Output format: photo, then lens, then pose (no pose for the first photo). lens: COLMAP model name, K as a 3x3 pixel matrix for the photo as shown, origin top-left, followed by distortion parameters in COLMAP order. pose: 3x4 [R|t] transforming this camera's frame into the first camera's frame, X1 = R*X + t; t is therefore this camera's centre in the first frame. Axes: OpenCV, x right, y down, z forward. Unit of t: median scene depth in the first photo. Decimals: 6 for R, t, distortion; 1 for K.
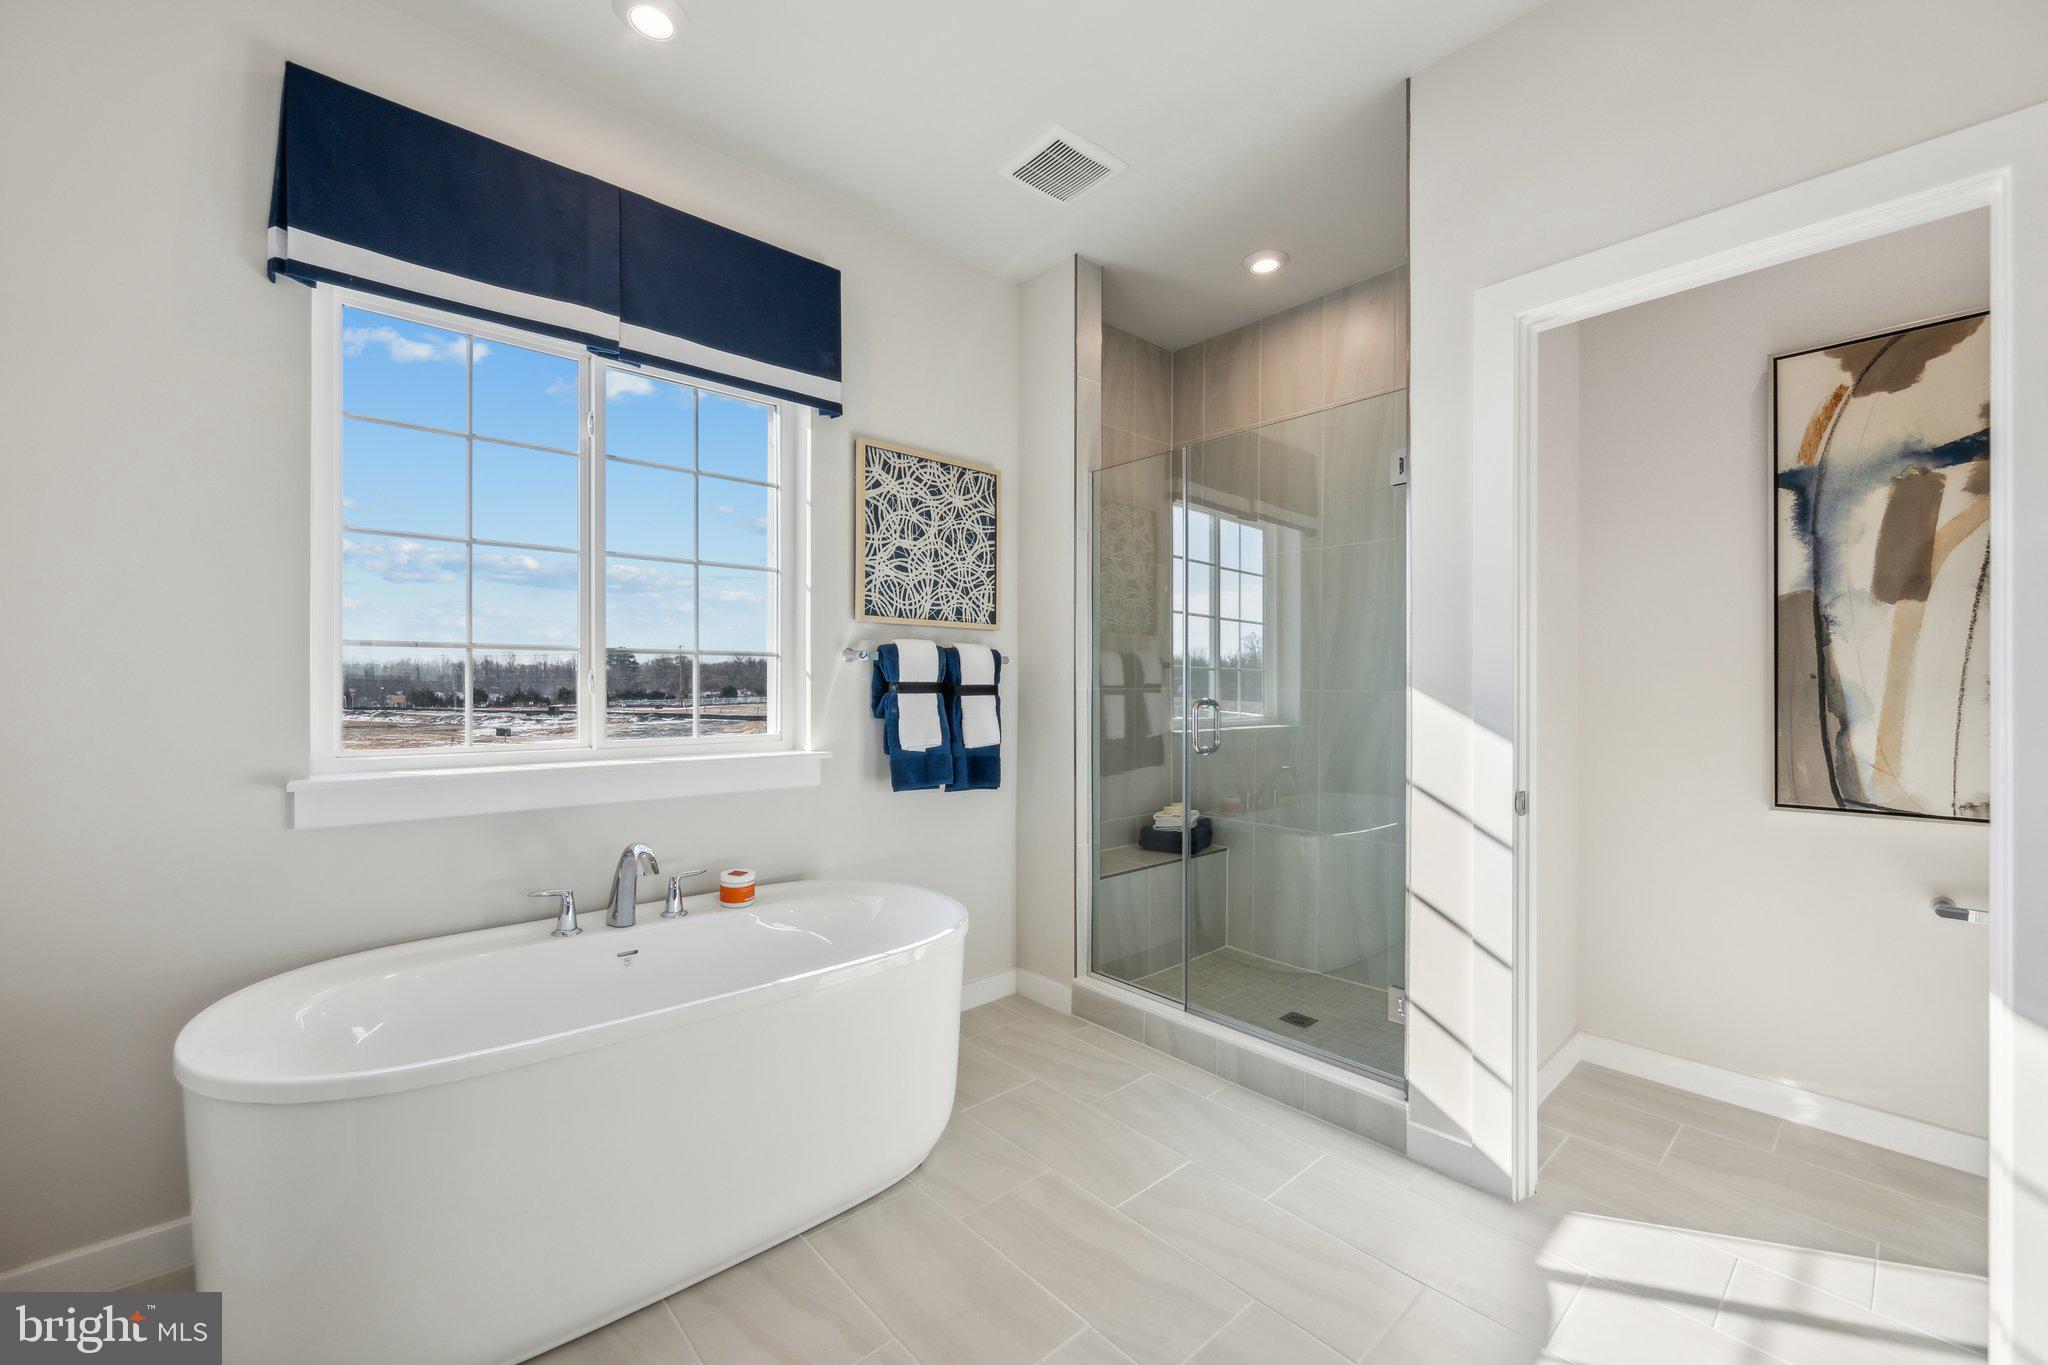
lens RADIAL K [[810.4, 0, 1020.1], [0, 810.4, 681.9], [0, 0, 1]] dist [-0.019187, -0.000517]
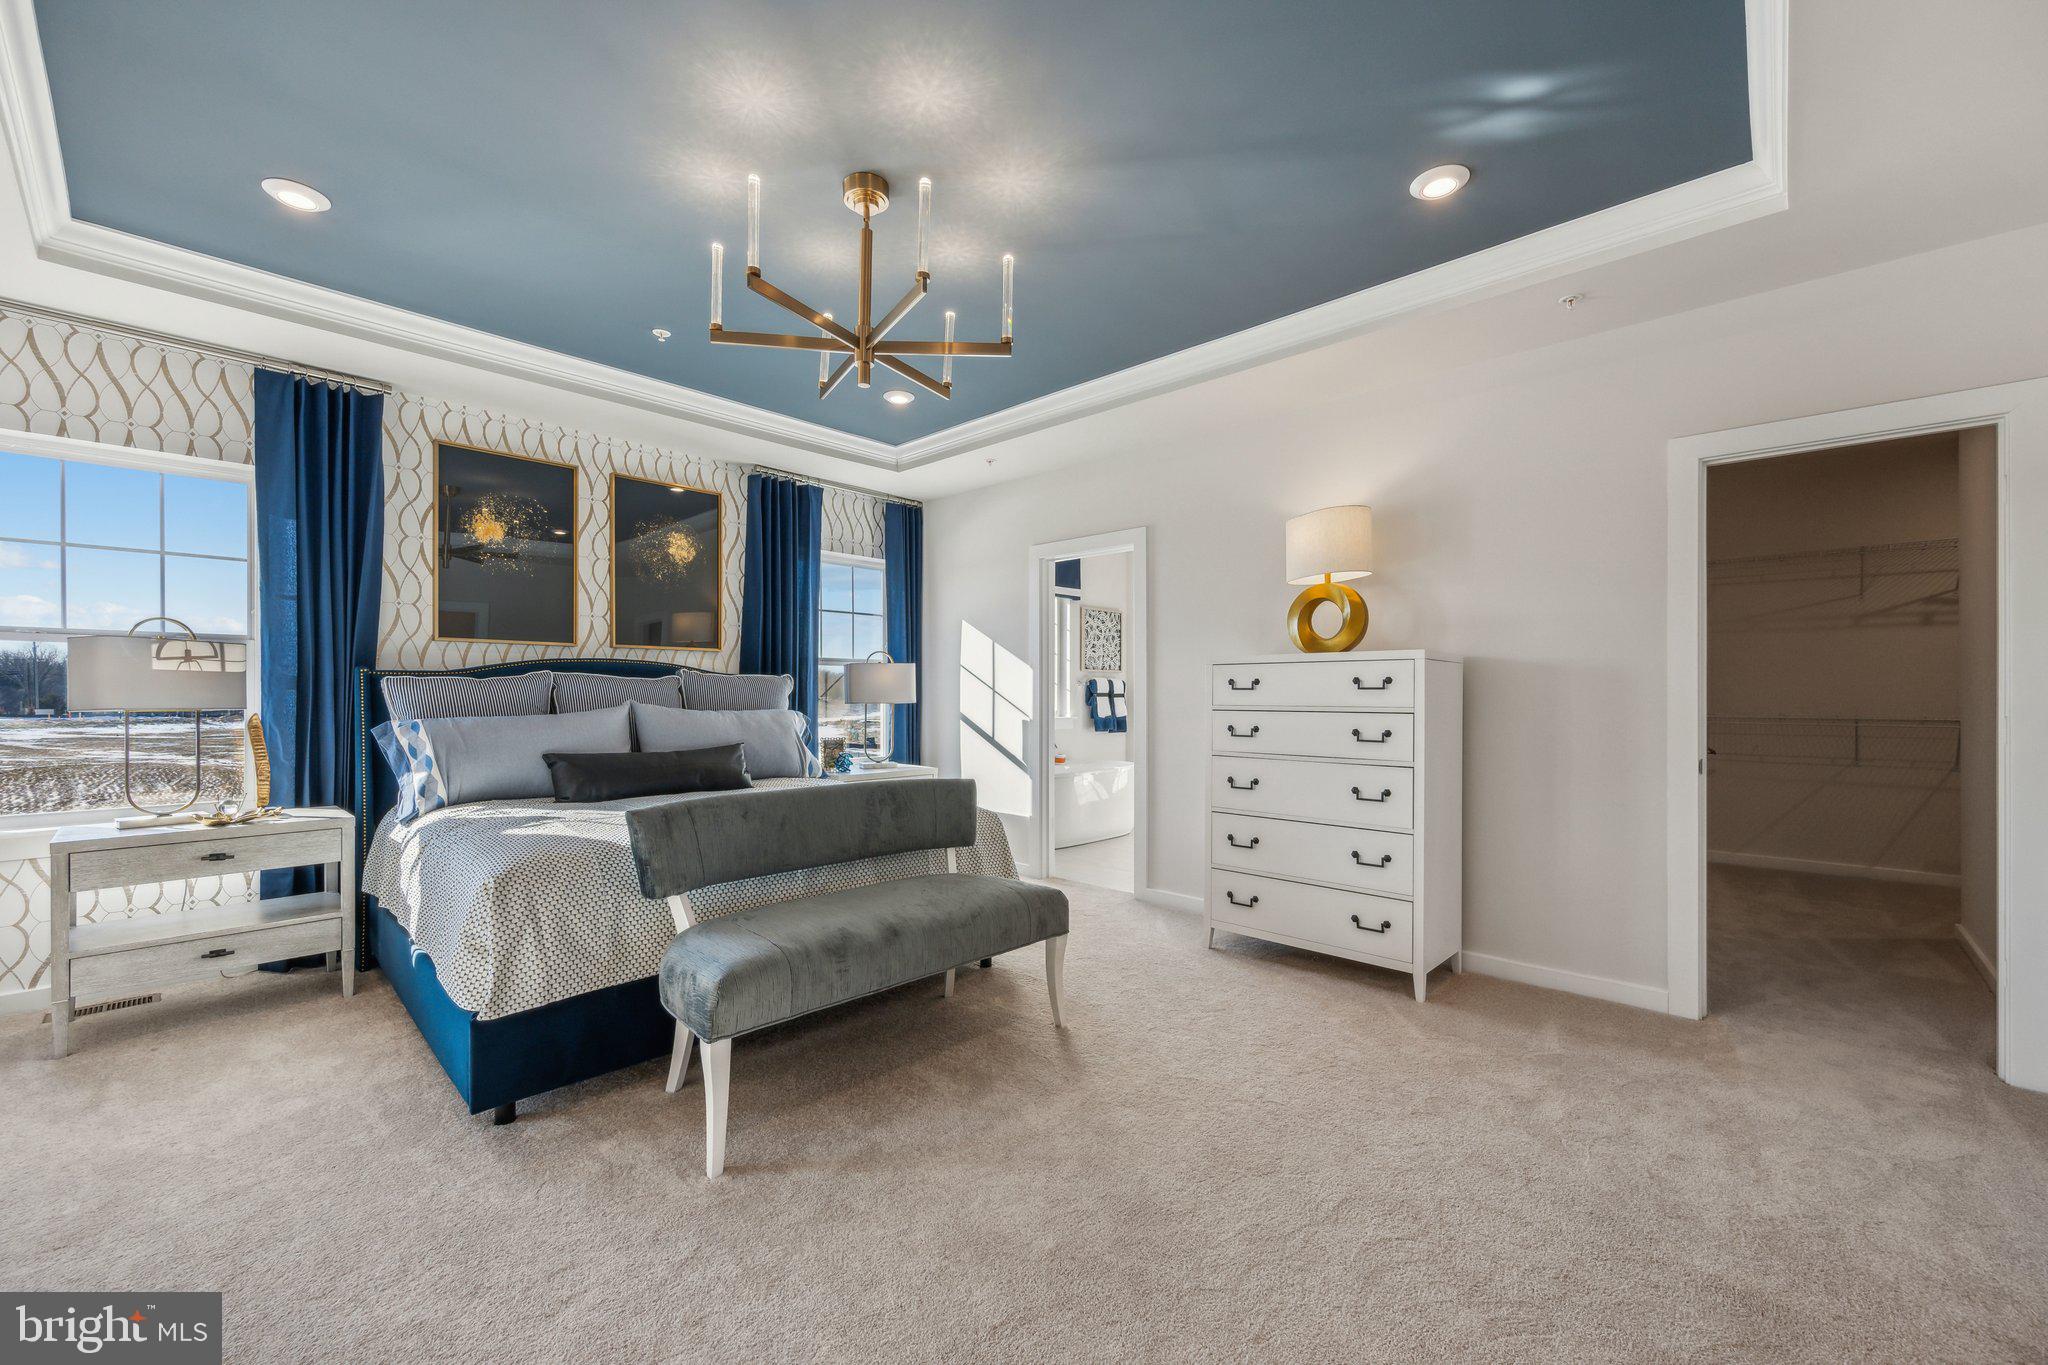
lens RADIAL K [[810.4, 0, 1027.3], [0, 810.4, 691.7], [0, 0, 1]] dist [-0.019187, -0.000517]
pose [[0.996769, -0.002607, 0.080278, -0.597218], [0.002738, 0.999995, -0.001523, -0.000136], [-0.080274, 0.001738, 0.996771, -1.738692]]
